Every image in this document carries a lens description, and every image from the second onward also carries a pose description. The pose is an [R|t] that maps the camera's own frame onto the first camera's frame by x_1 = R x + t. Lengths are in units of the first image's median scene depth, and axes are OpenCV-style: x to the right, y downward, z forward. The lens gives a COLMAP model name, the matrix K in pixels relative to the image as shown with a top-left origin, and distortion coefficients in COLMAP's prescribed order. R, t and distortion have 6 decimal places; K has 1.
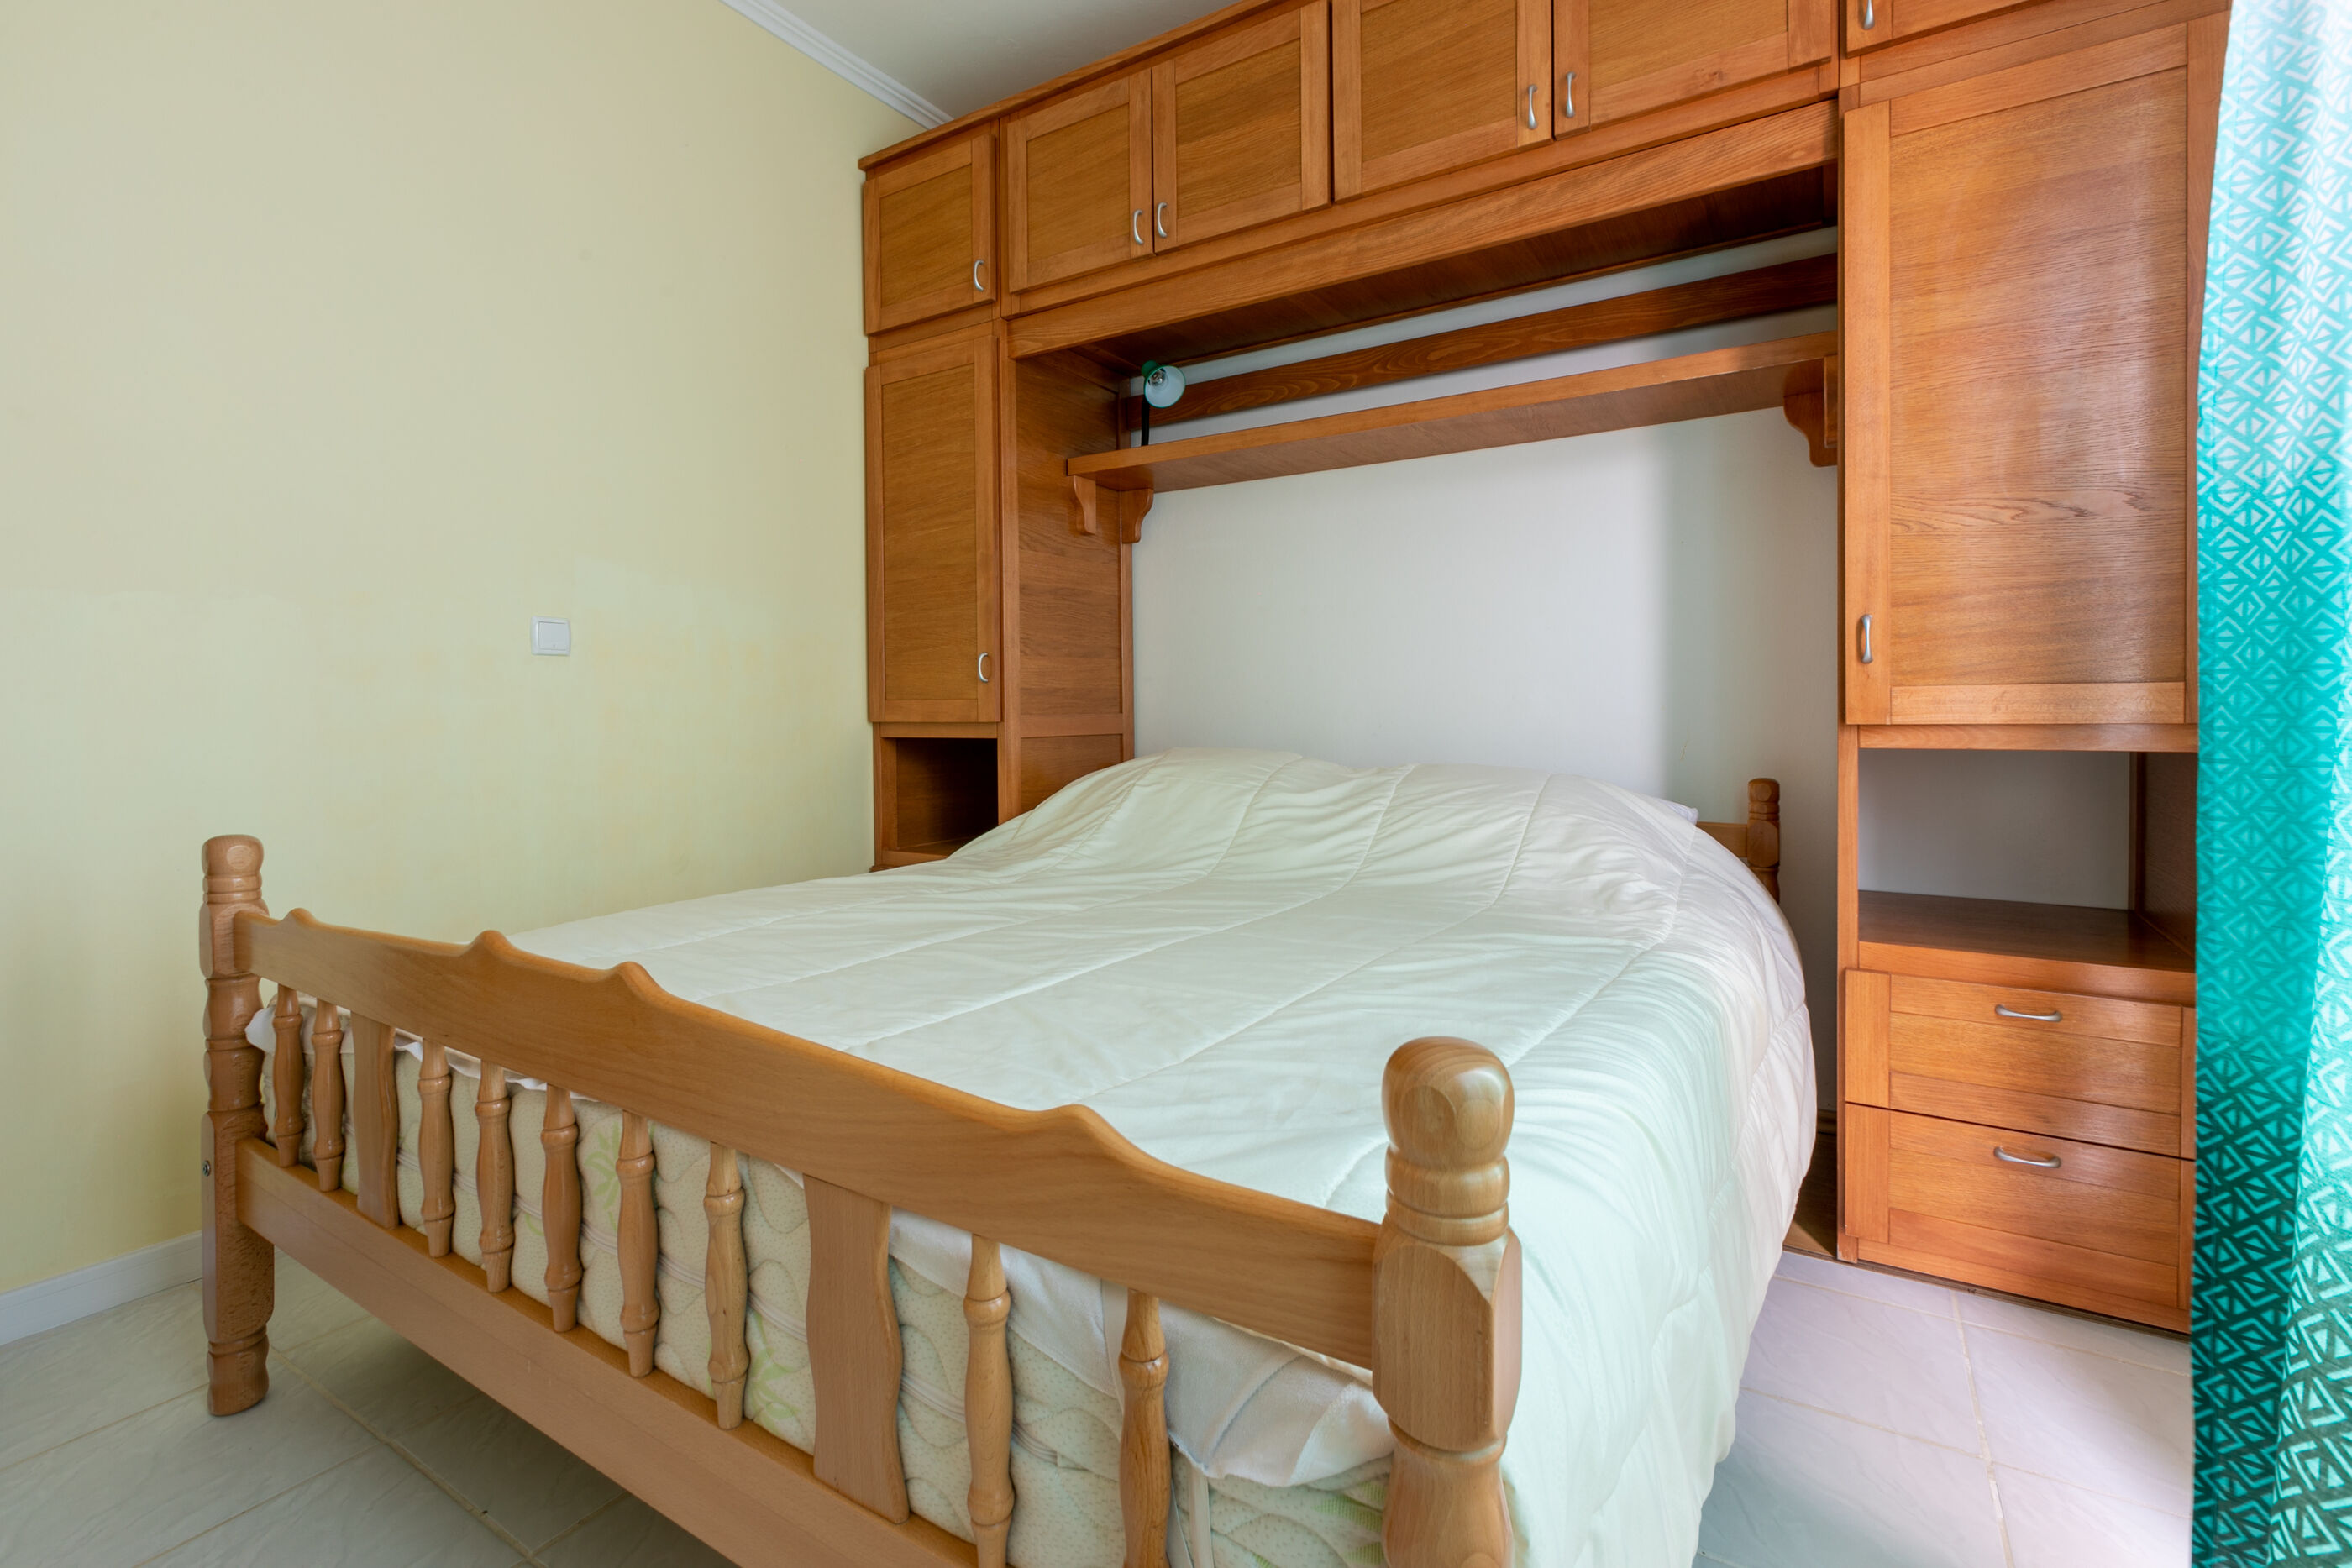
lens RADIAL K [[1055.1, 0, 1175.4], [0, 1055.1, 719.5], [0, 0, 1]] dist [0.000364, -0.000255]
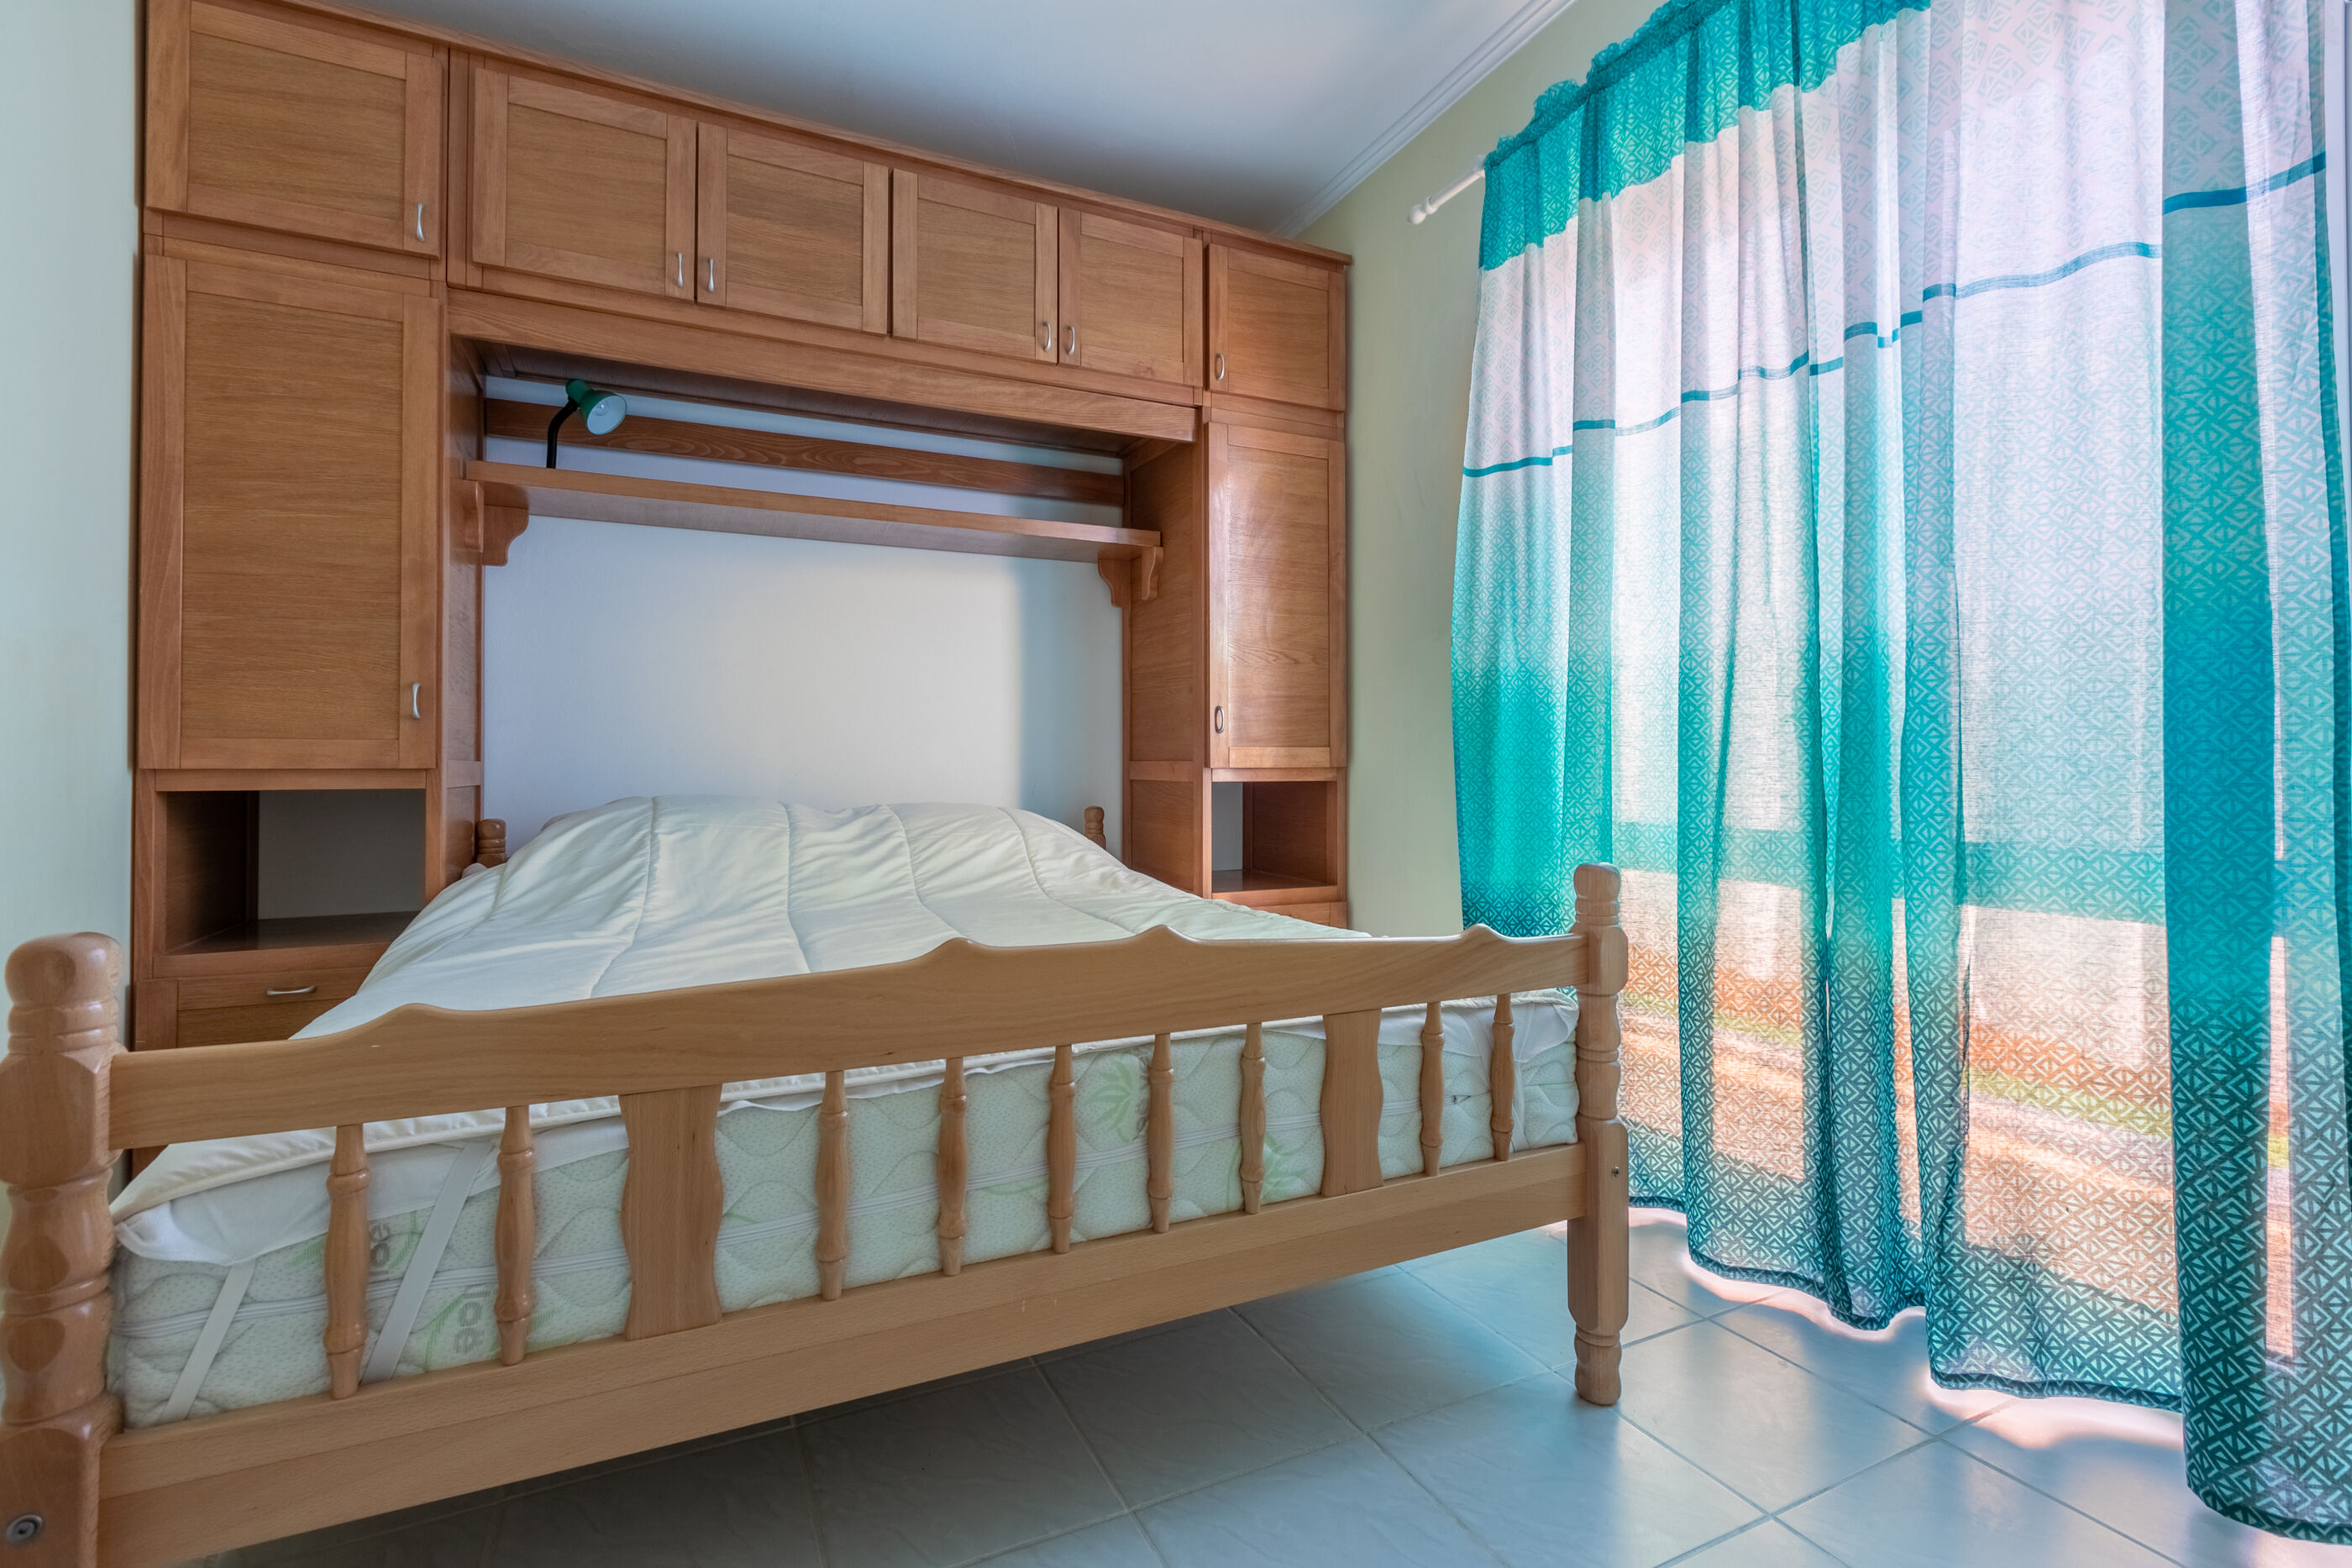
lens RADIAL K [[1046.7, 0, 1167.4], [0, 1046.7, 736.8], [0, 0, 1]] dist [0.000090, -0.000229]
pose [[0.531474, 0.030316, 0.846532, -0.611877], [0.006103, 0.999196, -0.039615, 0.015134], [-0.847053, 0.026220, 0.530862, 0.099125]]
